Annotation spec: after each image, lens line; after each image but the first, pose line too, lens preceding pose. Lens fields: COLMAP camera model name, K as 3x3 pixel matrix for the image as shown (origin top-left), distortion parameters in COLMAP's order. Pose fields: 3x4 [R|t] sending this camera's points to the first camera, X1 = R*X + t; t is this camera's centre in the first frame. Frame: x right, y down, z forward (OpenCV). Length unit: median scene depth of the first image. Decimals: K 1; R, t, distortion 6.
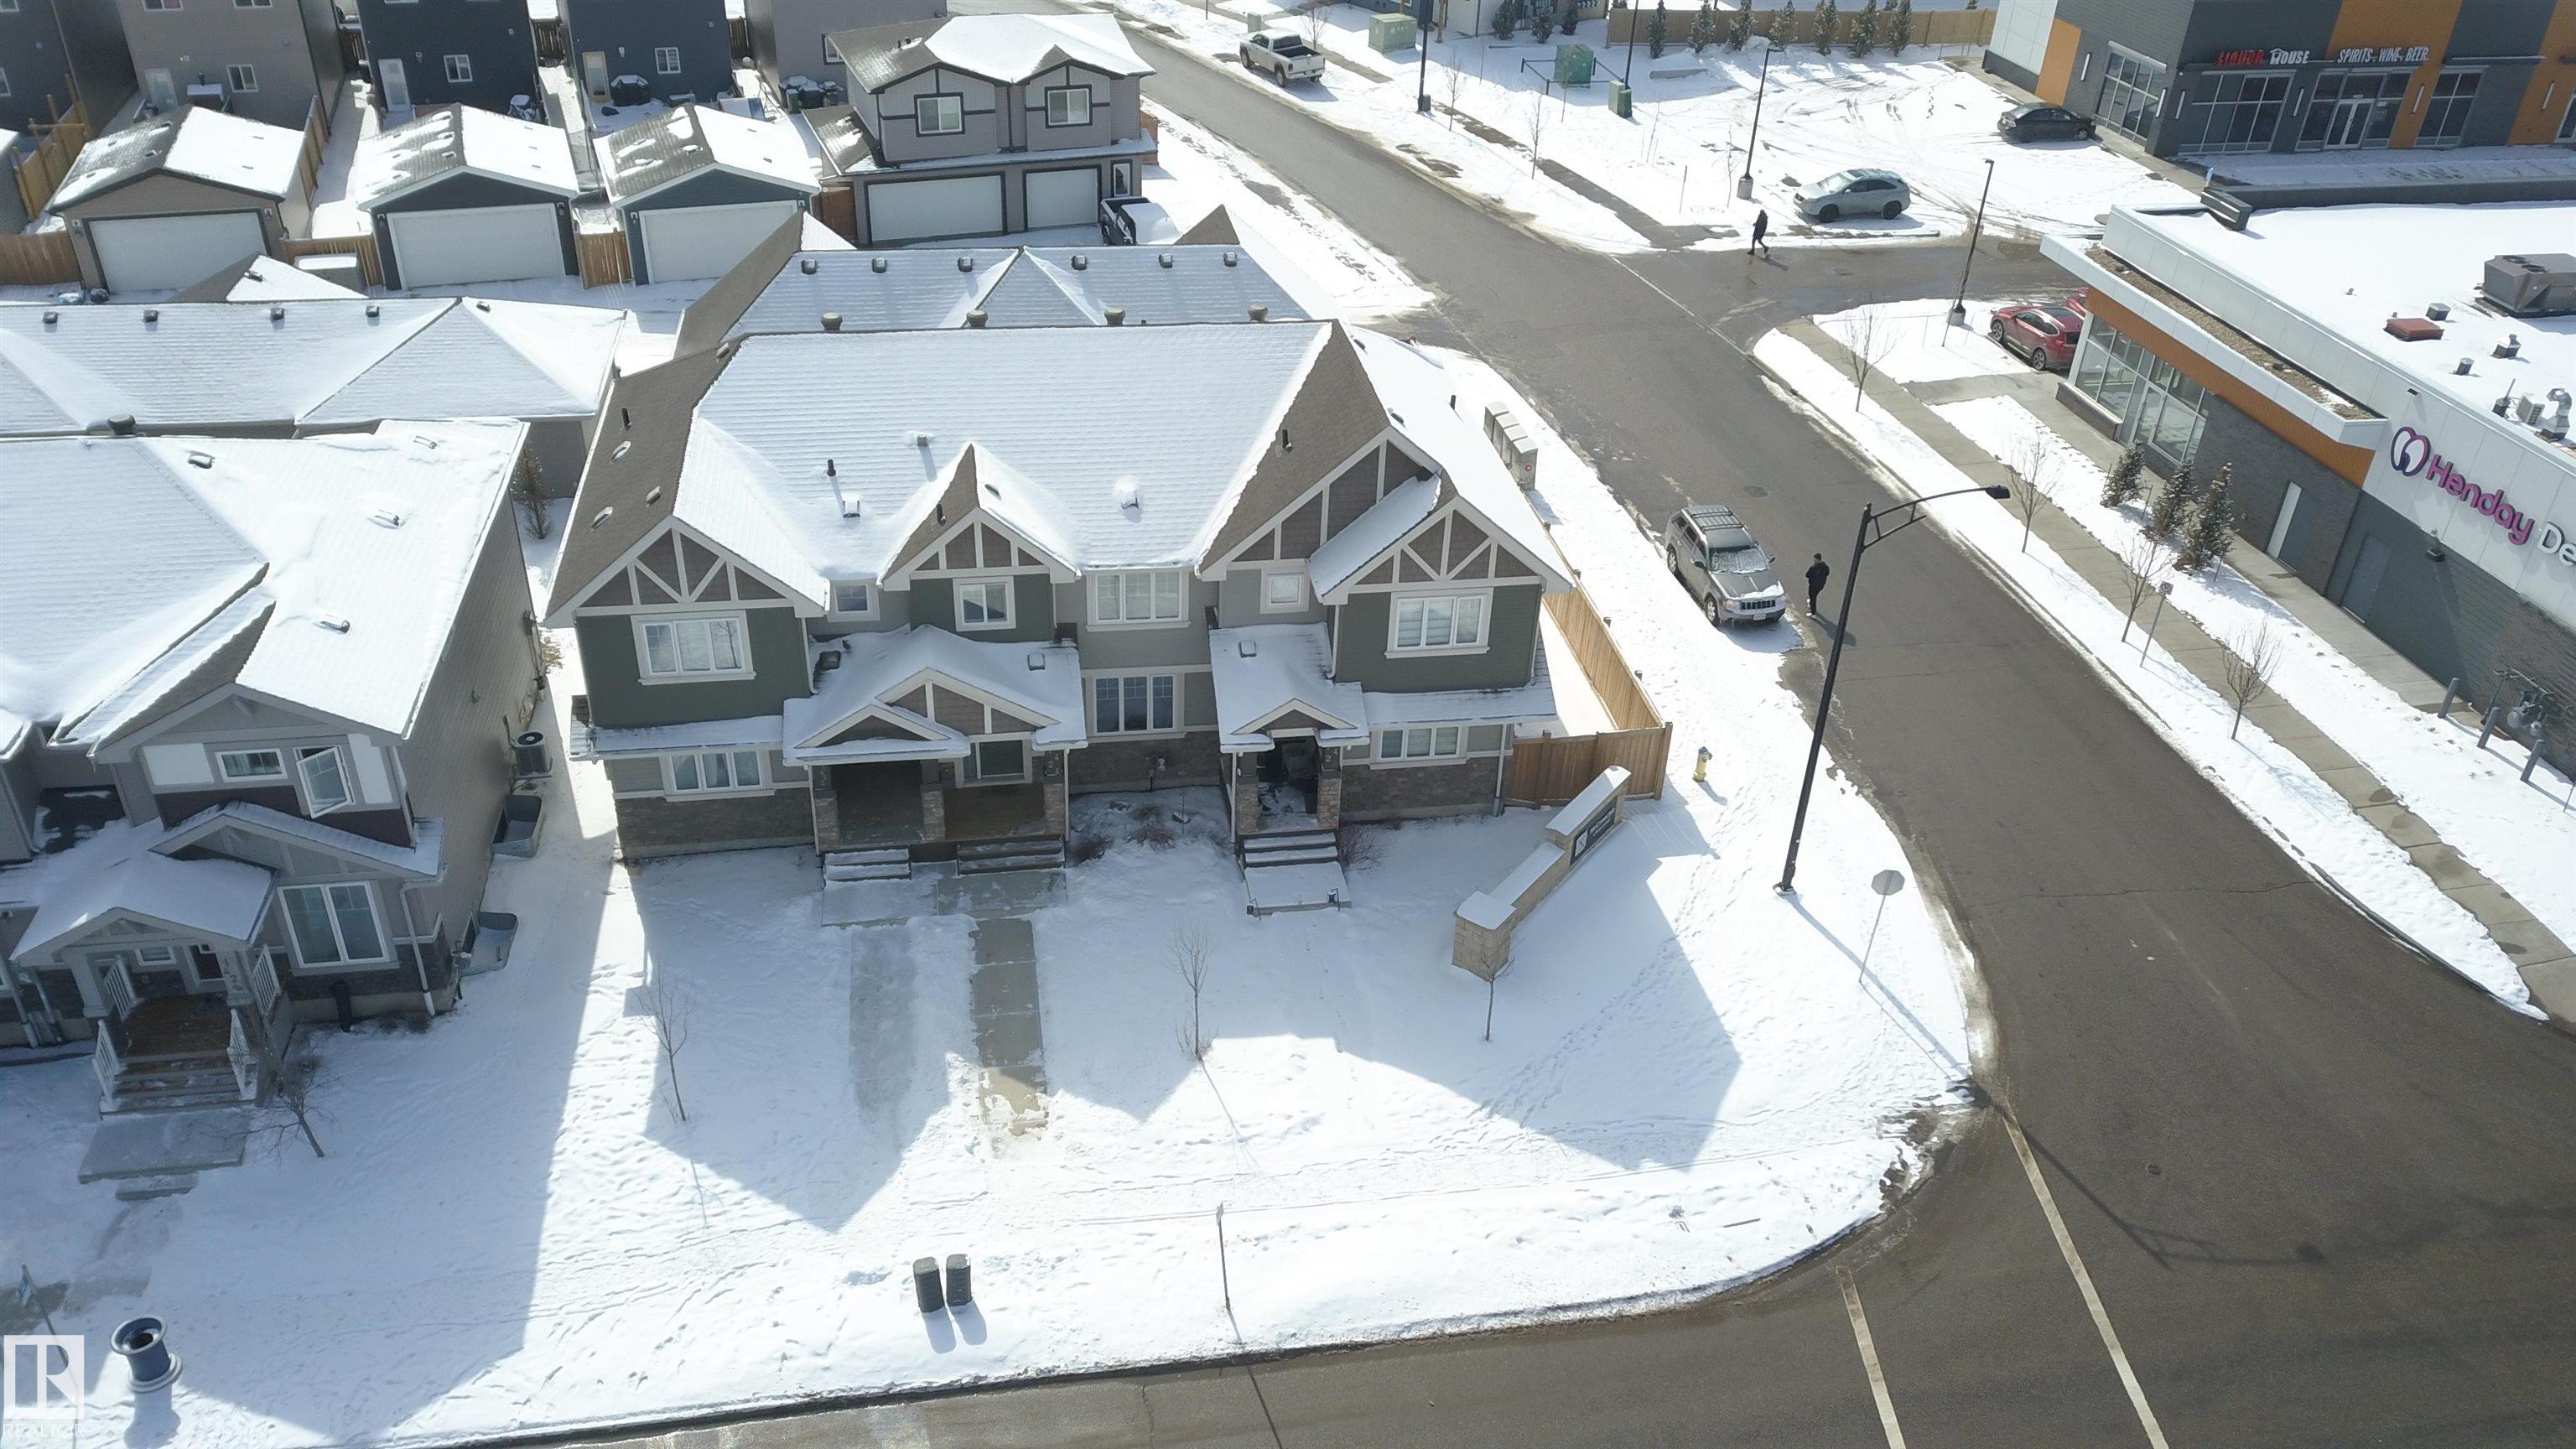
lens RADIAL K [[1953.8, 0, 1288.3], [0, 1953.8, 725.7], [0, 0, 1]] dist [0.019299, -0.017051]
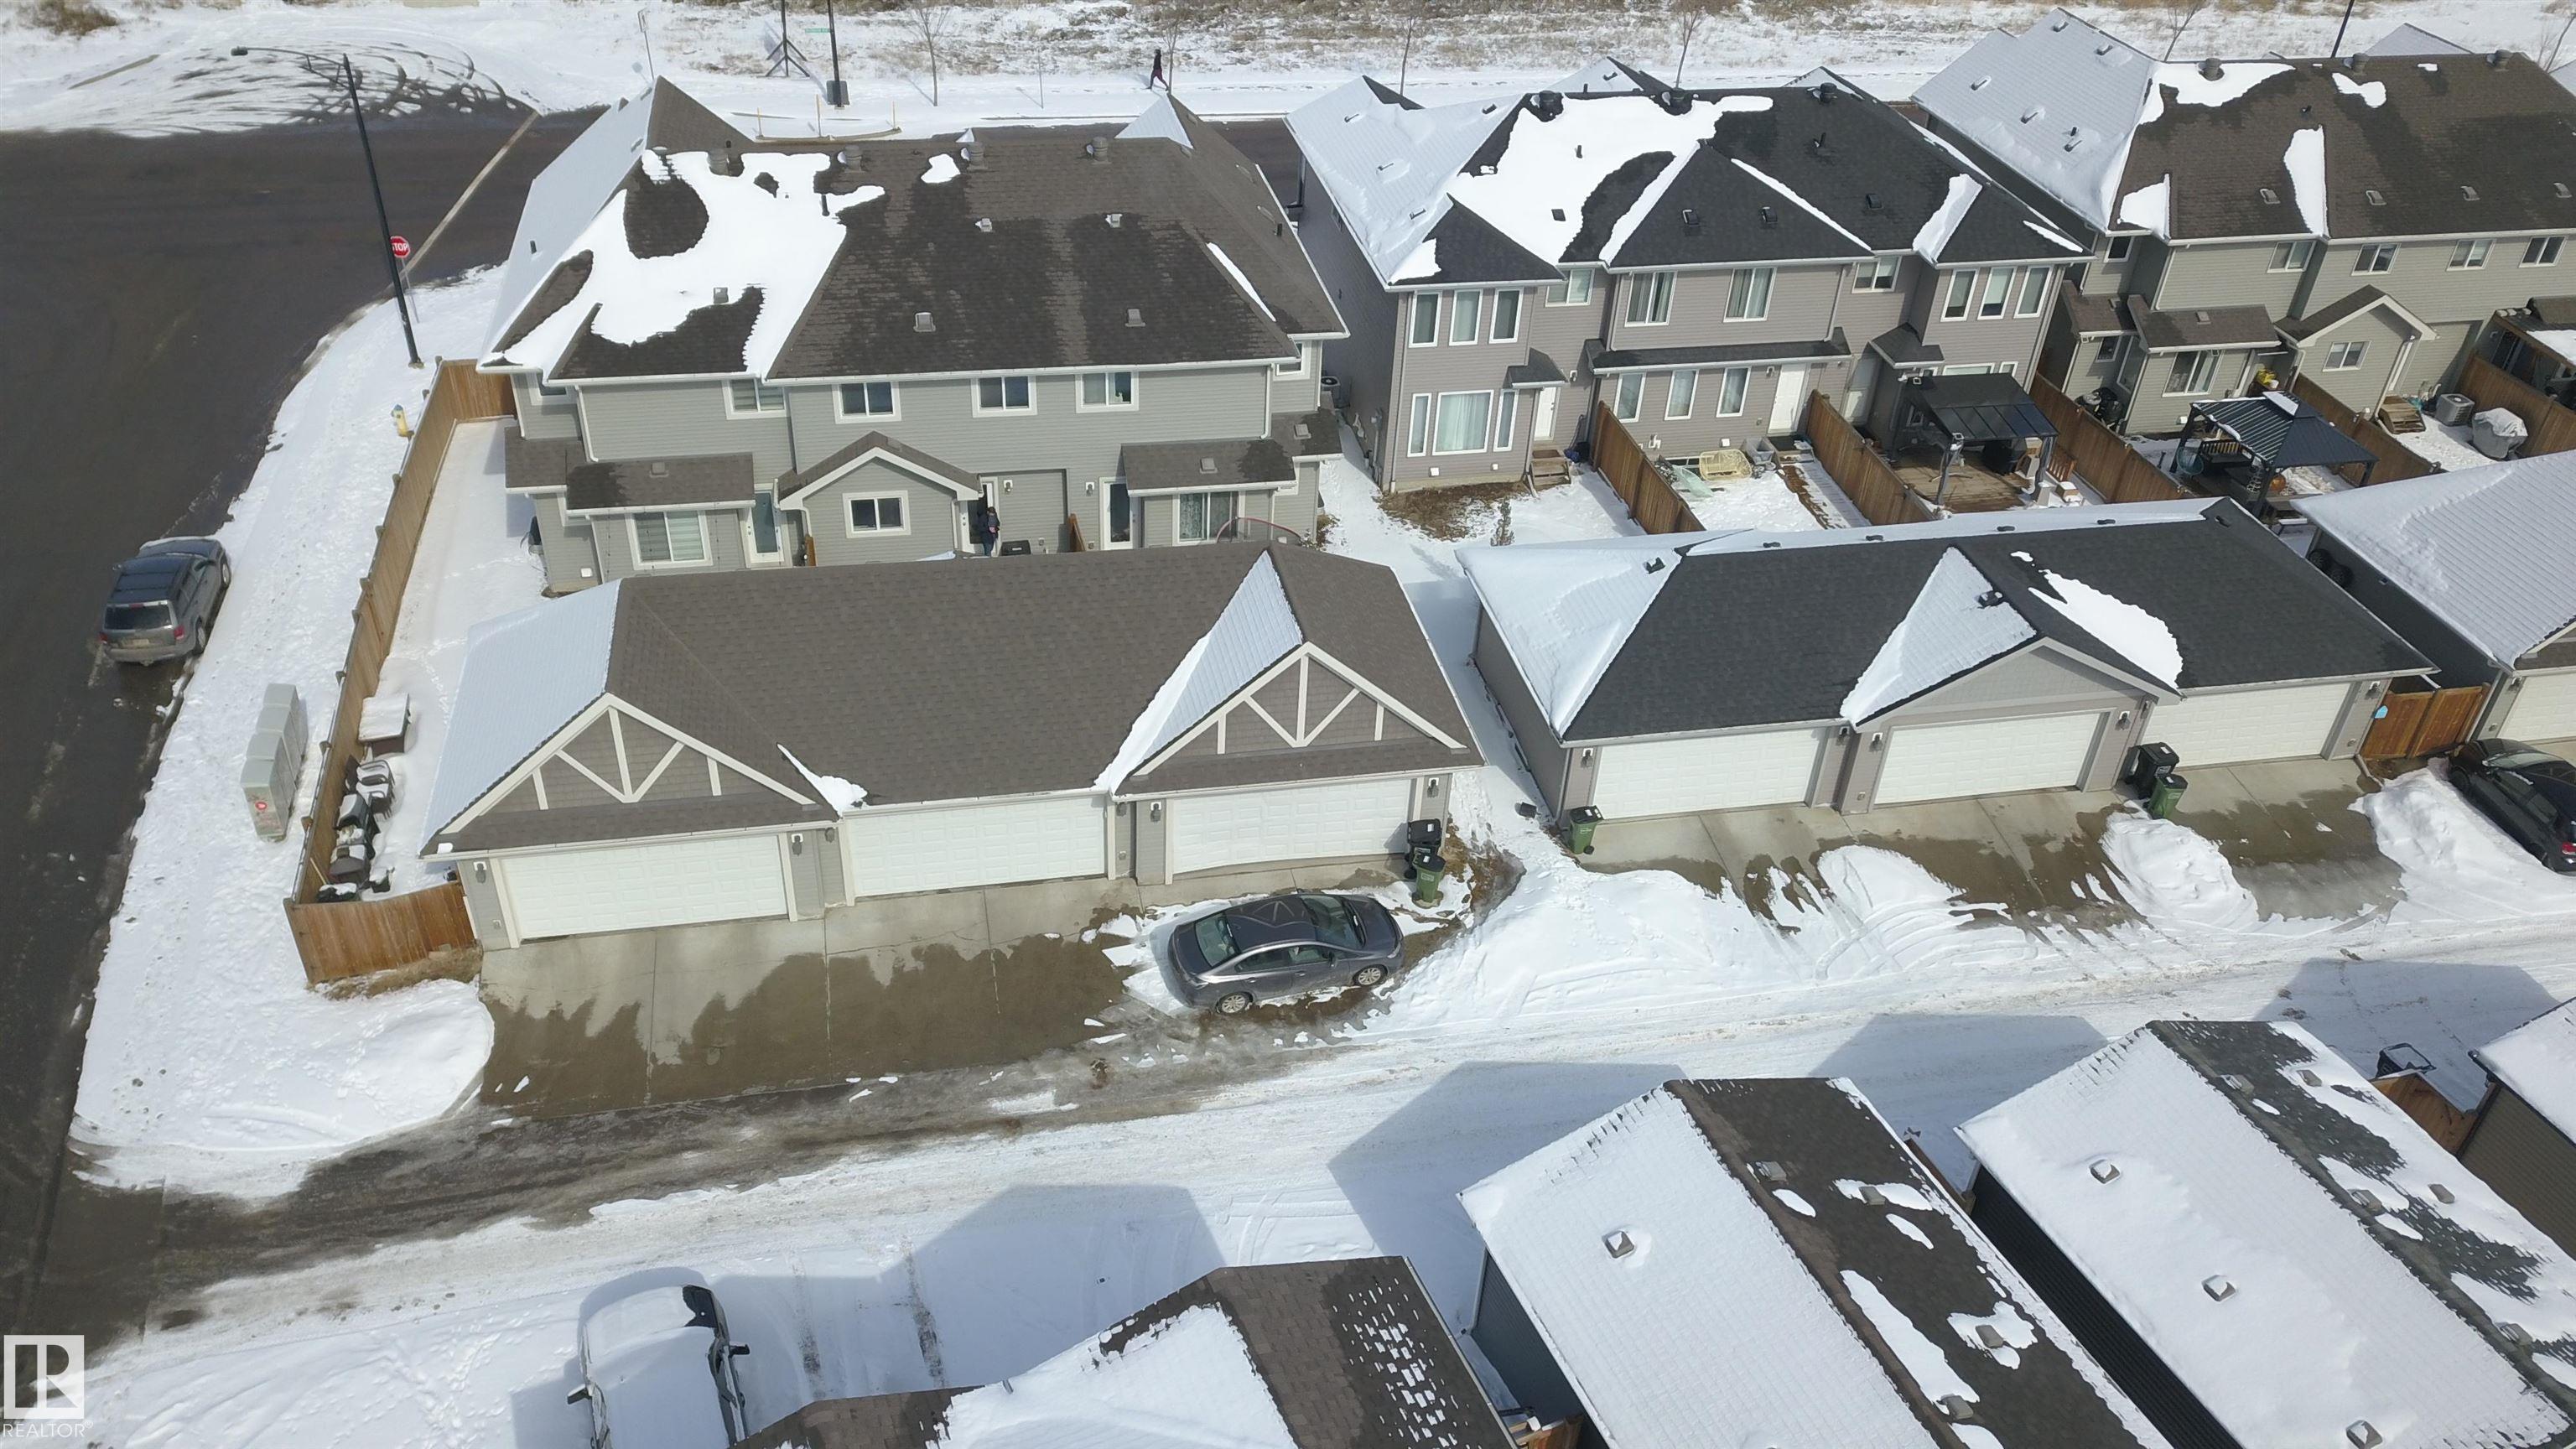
lens RADIAL K [[1953.8, 0, 1275.9], [0, 1953.8, 731.2], [0, 0, 1]] dist [0.019299, -0.017051]
pose [[-0.995742, -0.050612, -0.077054, -0.279956], [-0.090610, 0.383288, 0.919173, -1.217326], [-0.016987, 0.922241, -0.386242, 1.843597]]
